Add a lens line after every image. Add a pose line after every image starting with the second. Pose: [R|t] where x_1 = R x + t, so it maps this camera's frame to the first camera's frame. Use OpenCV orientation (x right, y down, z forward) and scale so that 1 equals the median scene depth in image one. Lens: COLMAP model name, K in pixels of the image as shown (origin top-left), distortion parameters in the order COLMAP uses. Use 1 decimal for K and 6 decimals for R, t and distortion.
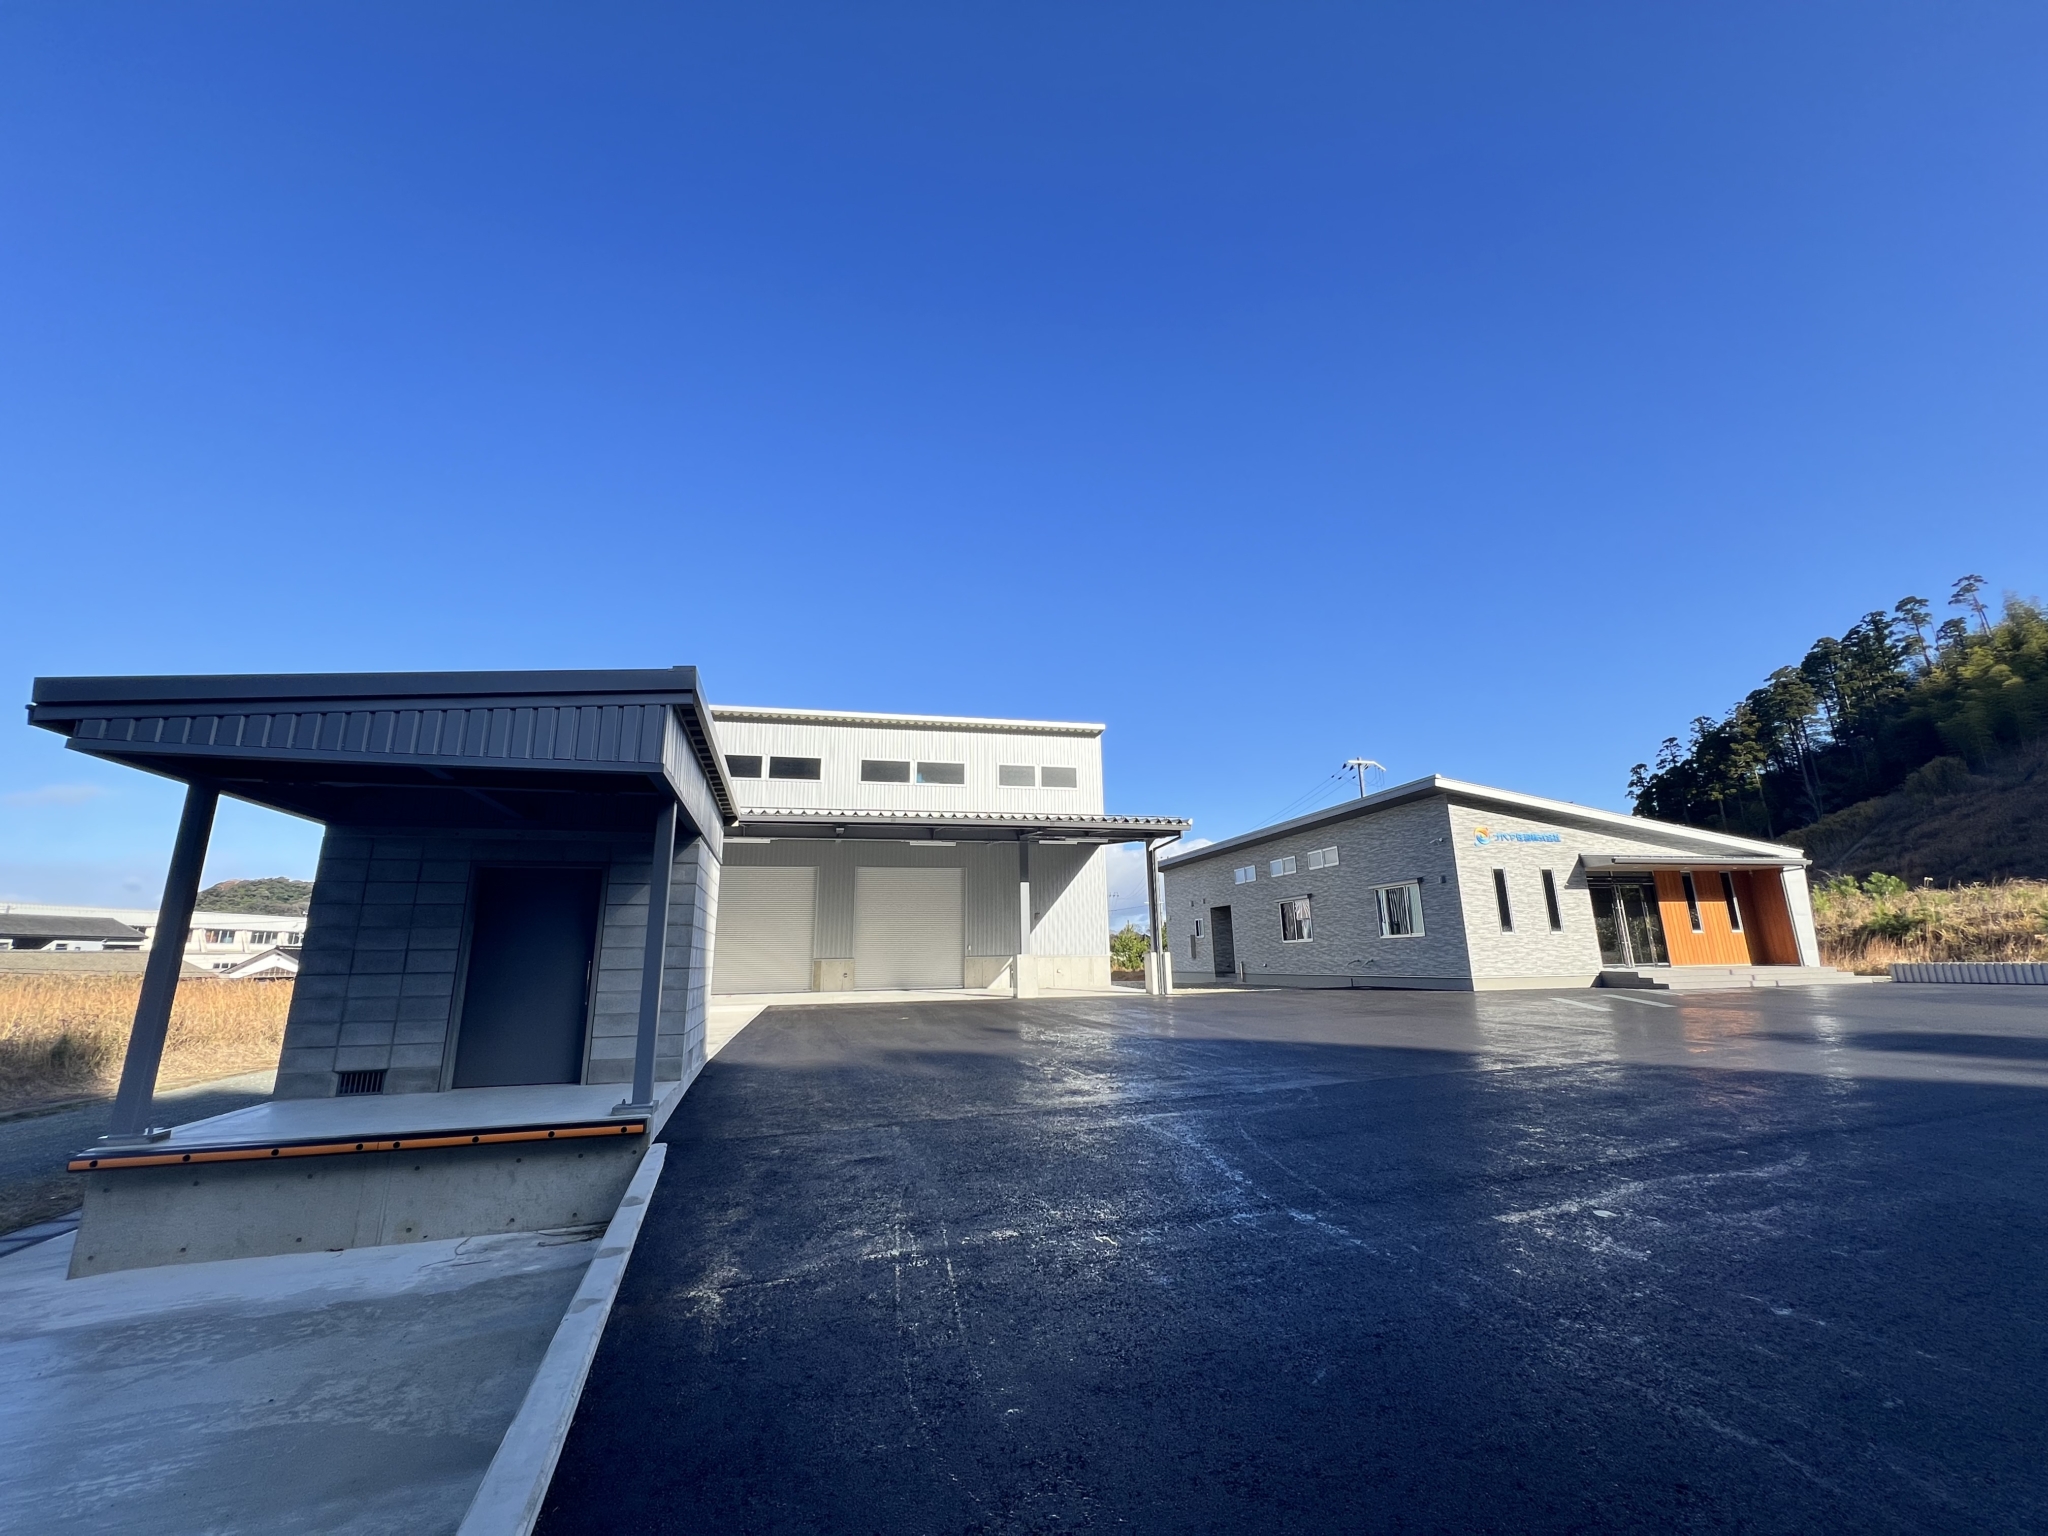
lens RADIAL K [[820.9, 0, 1023.7], [0, 820.9, 761.5], [0, 0, 1]] dist [-0.001530, 0.000435]
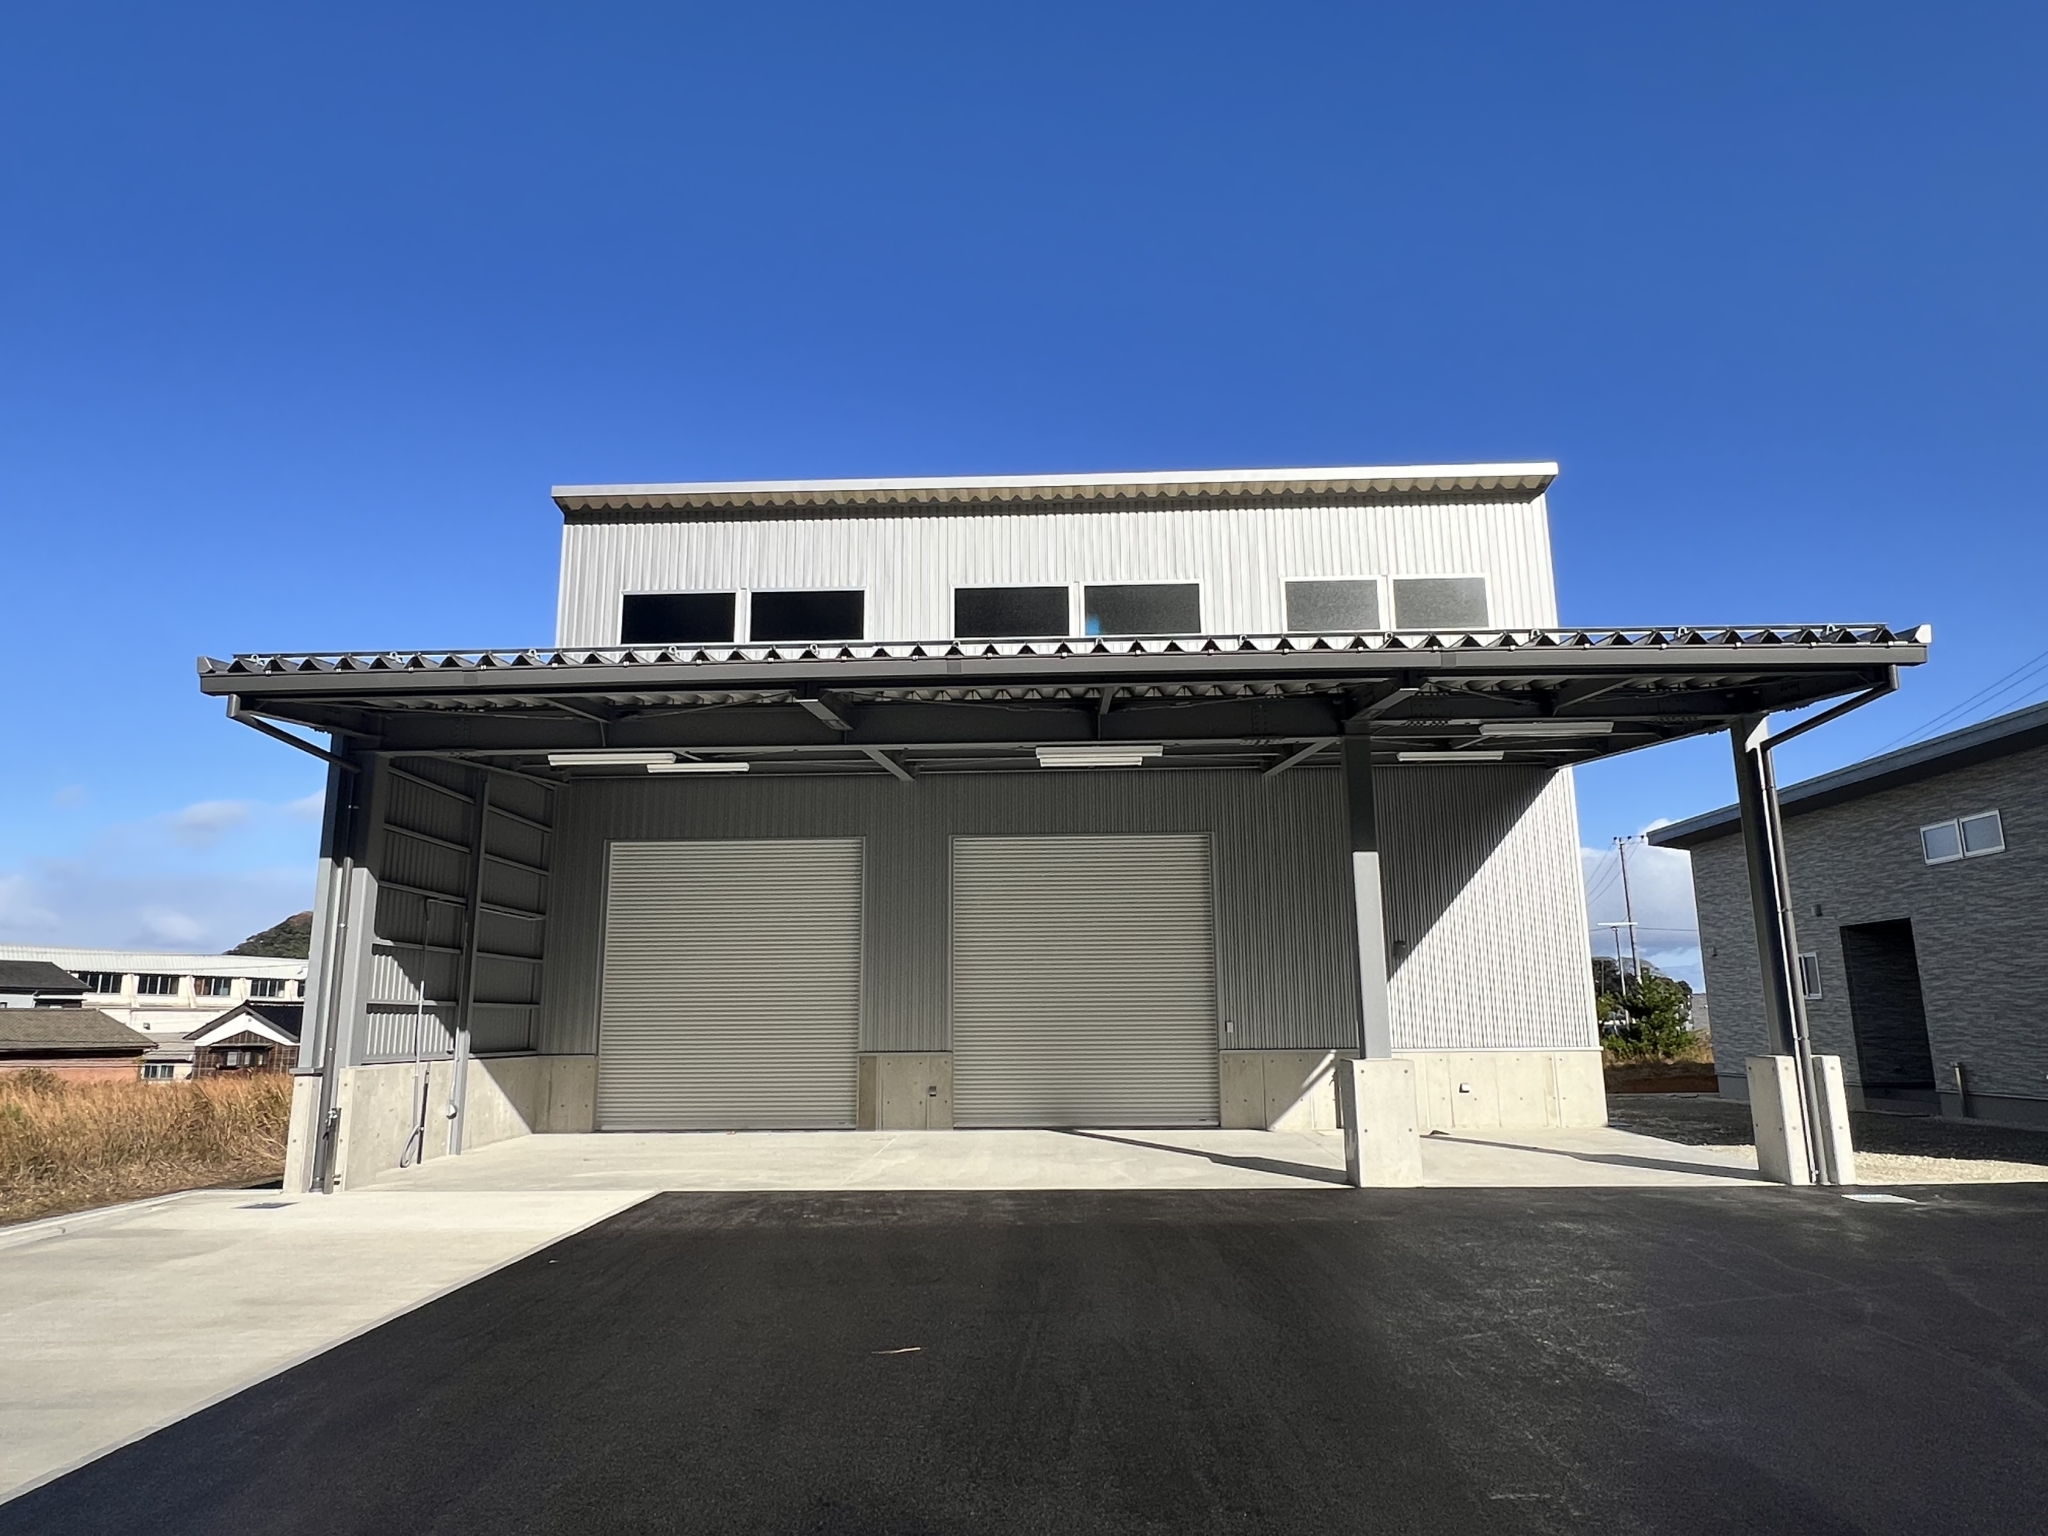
lens RADIAL K [[1265.2, 0, 1014.5], [0, 1265.2, 765.6], [0, 0, 1]] dist [-0.004986, 0.000272]
pose [[0.965469, -0.044199, -0.256741, -0.003428], [0.054130, 0.998029, 0.031740, 0.085637], [0.254832, -0.044542, 0.965959, 0.445415]]
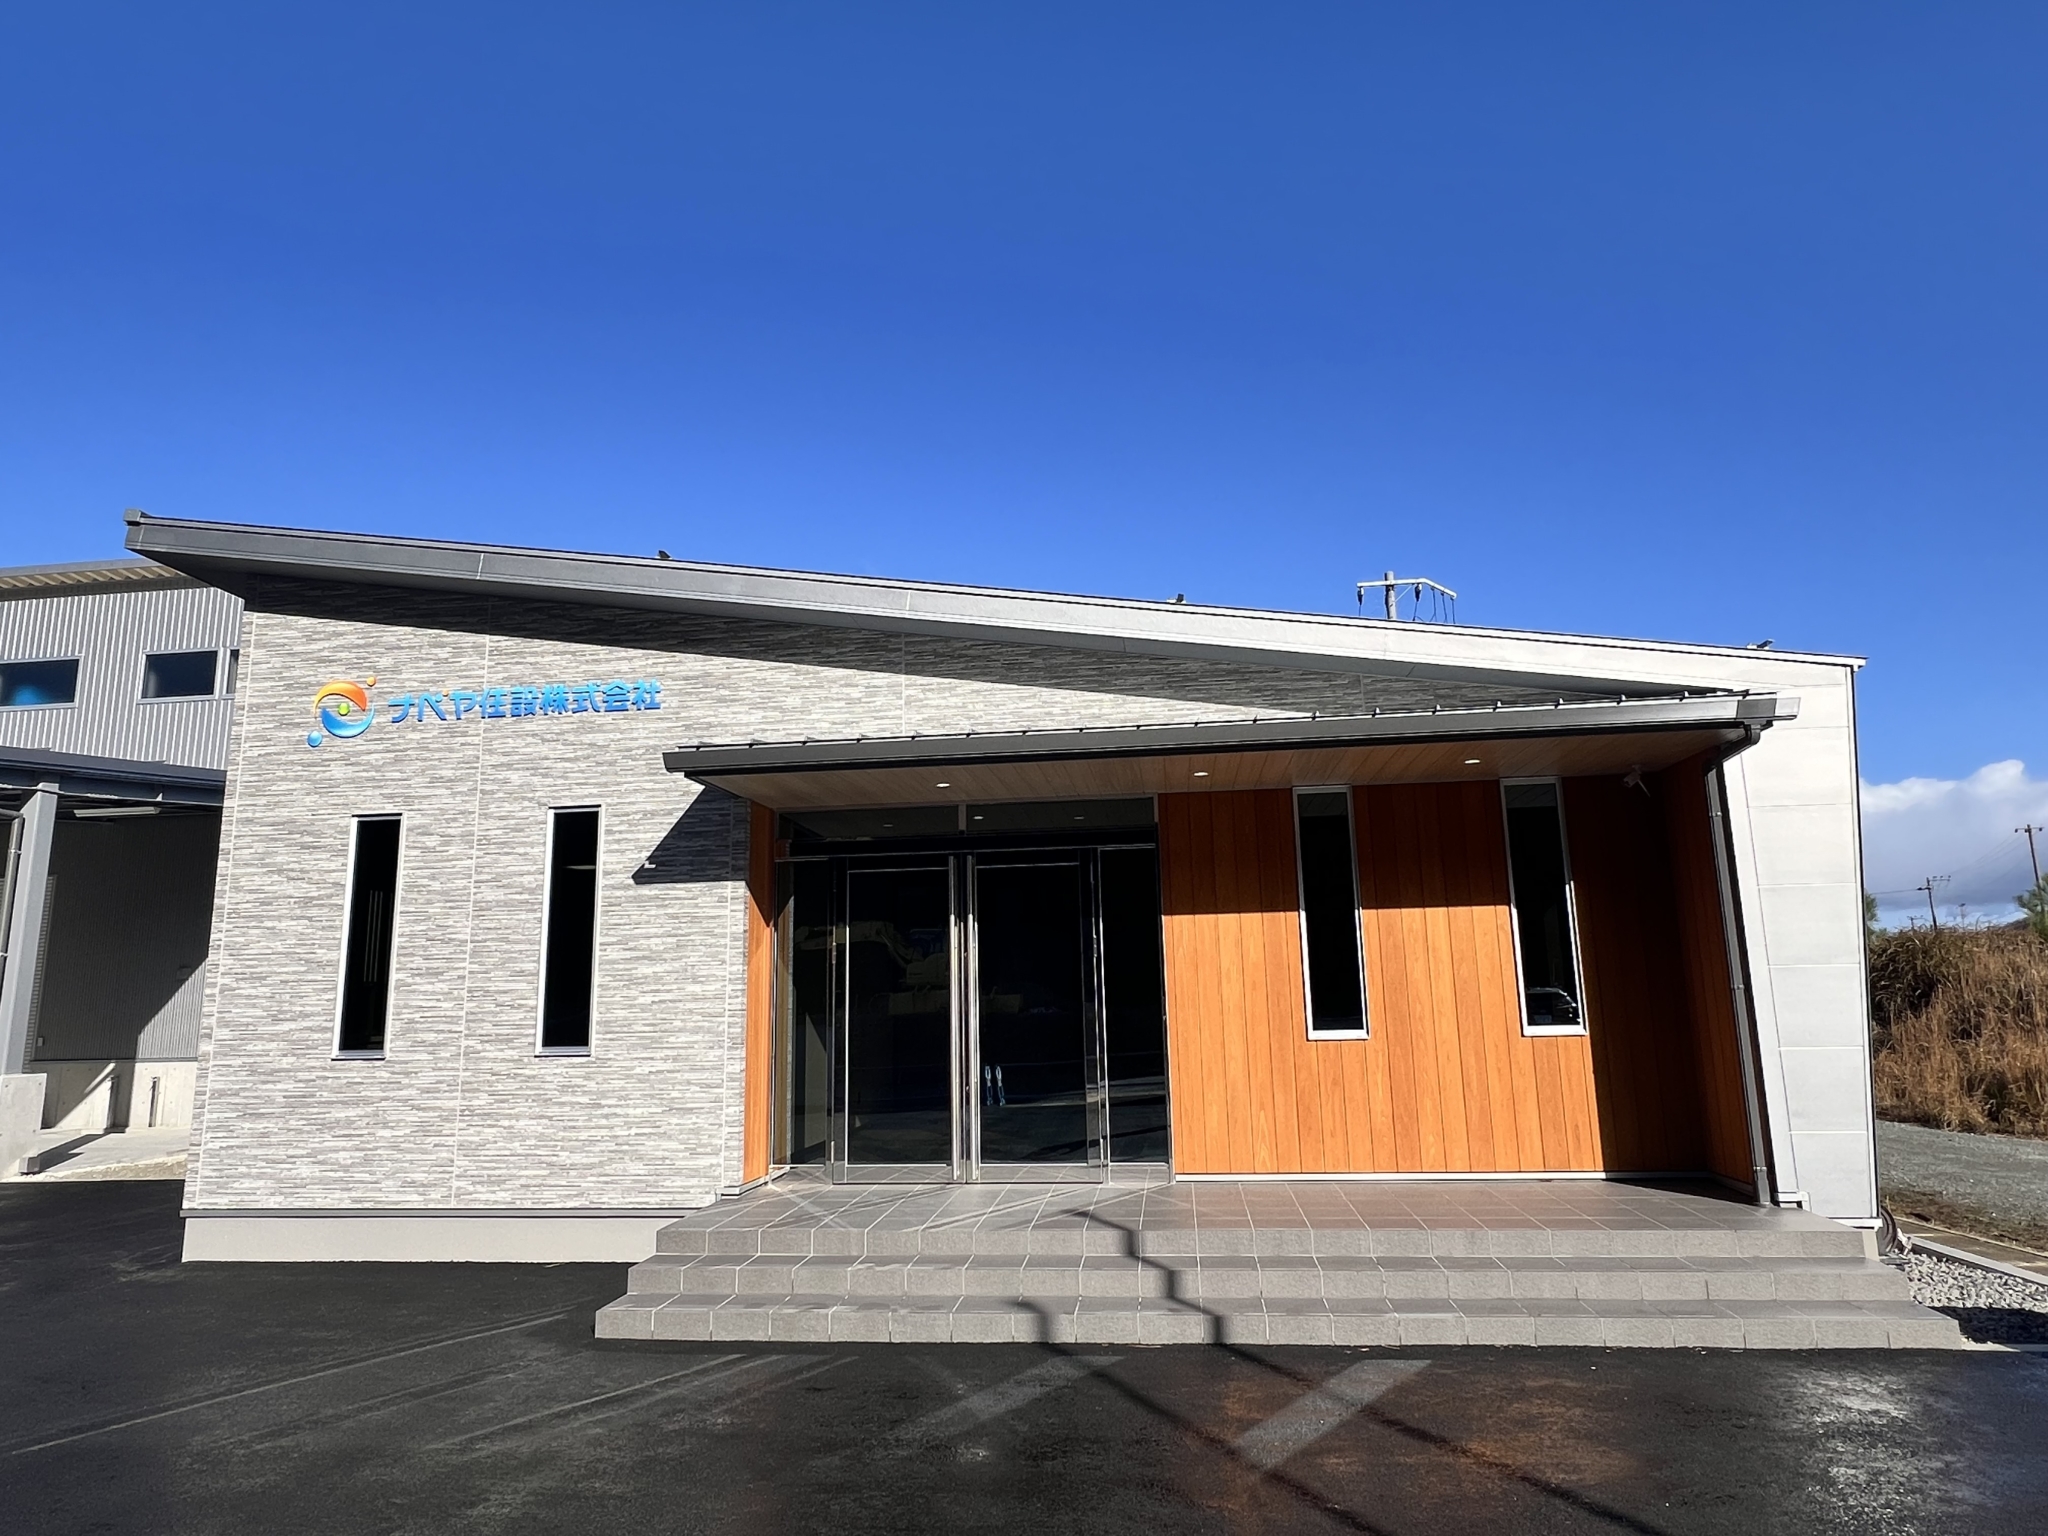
lens RADIAL K [[1230.6, 0, 1022.8], [0, 1230.6, 767.7], [0, 0, 1]] dist [0.004148, -0.007534]
pose [[0.939483, -0.067671, -0.335845, 0.850586], [0.085704, 0.995551, 0.039148, 0.105340], [0.331702, -0.065562, 0.941103, 0.624107]]
